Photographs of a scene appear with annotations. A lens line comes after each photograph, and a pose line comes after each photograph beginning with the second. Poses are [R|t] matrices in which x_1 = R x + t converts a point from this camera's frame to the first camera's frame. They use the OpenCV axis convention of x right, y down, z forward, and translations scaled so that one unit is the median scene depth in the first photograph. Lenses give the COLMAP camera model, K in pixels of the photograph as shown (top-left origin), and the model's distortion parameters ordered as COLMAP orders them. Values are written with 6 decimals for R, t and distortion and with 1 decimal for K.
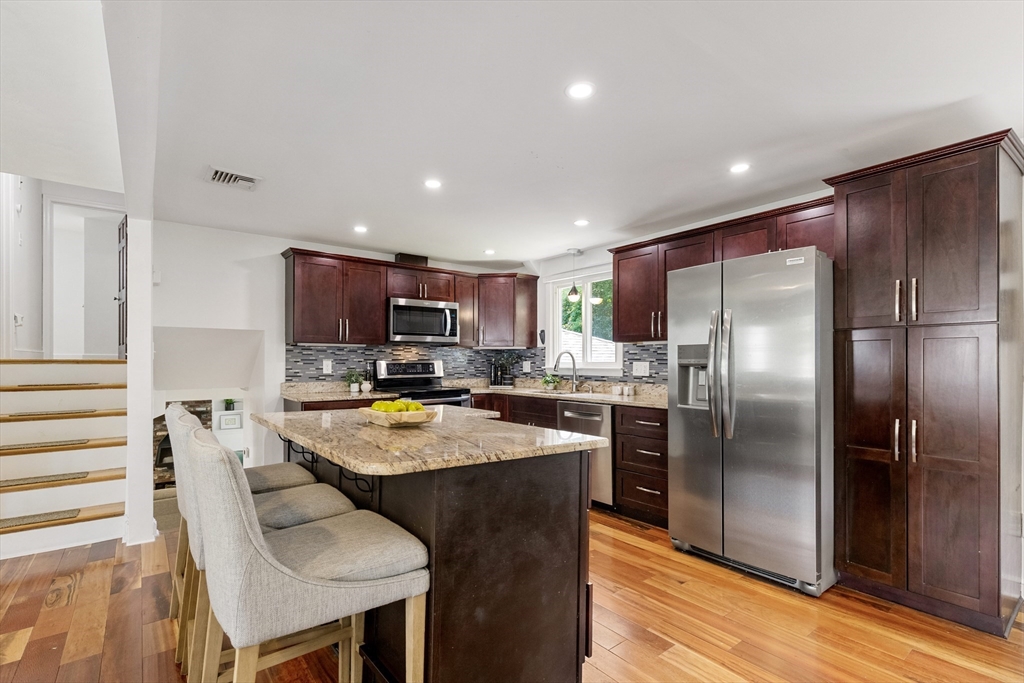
lens RADIAL K [[476.5, 0, 525.3], [0, 476.5, 363.3], [0, 0, 1]] dist [0.000028, 0.000082]
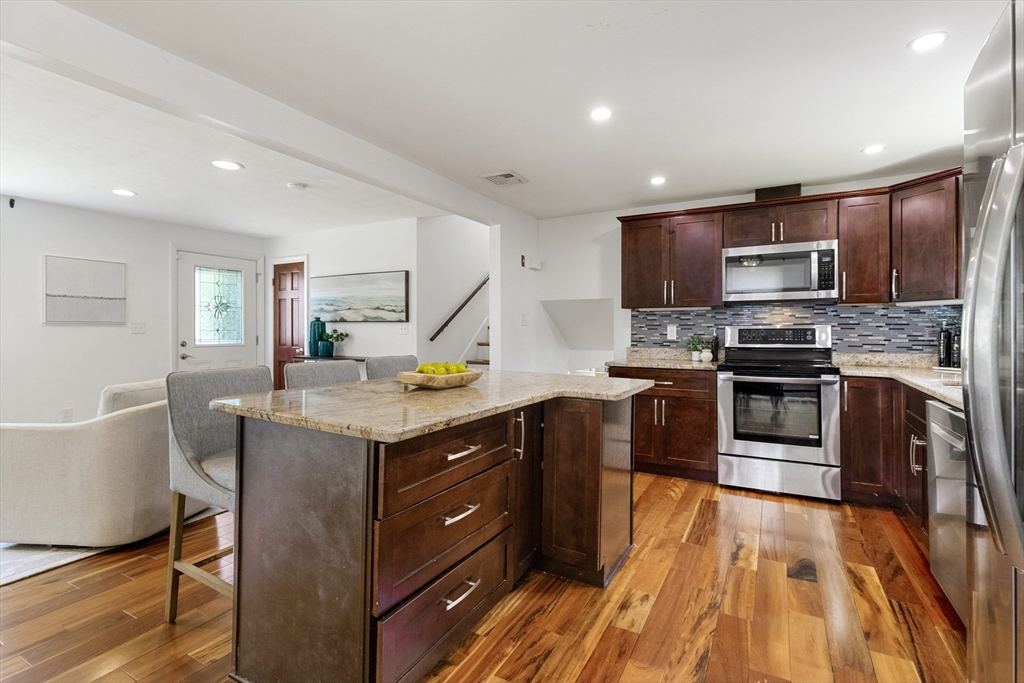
lens RADIAL K [[476.5, 0, 512.8], [0, 476.5, 331.3], [0, 0, 1]] dist [0.000028, 0.000082]
pose [[0.375730, 0.003525, -0.926723, 0.338715], [-0.002926, 0.999992, 0.002617, 0.003478], [0.926725, 0.001729, 0.375737, 0.348368]]
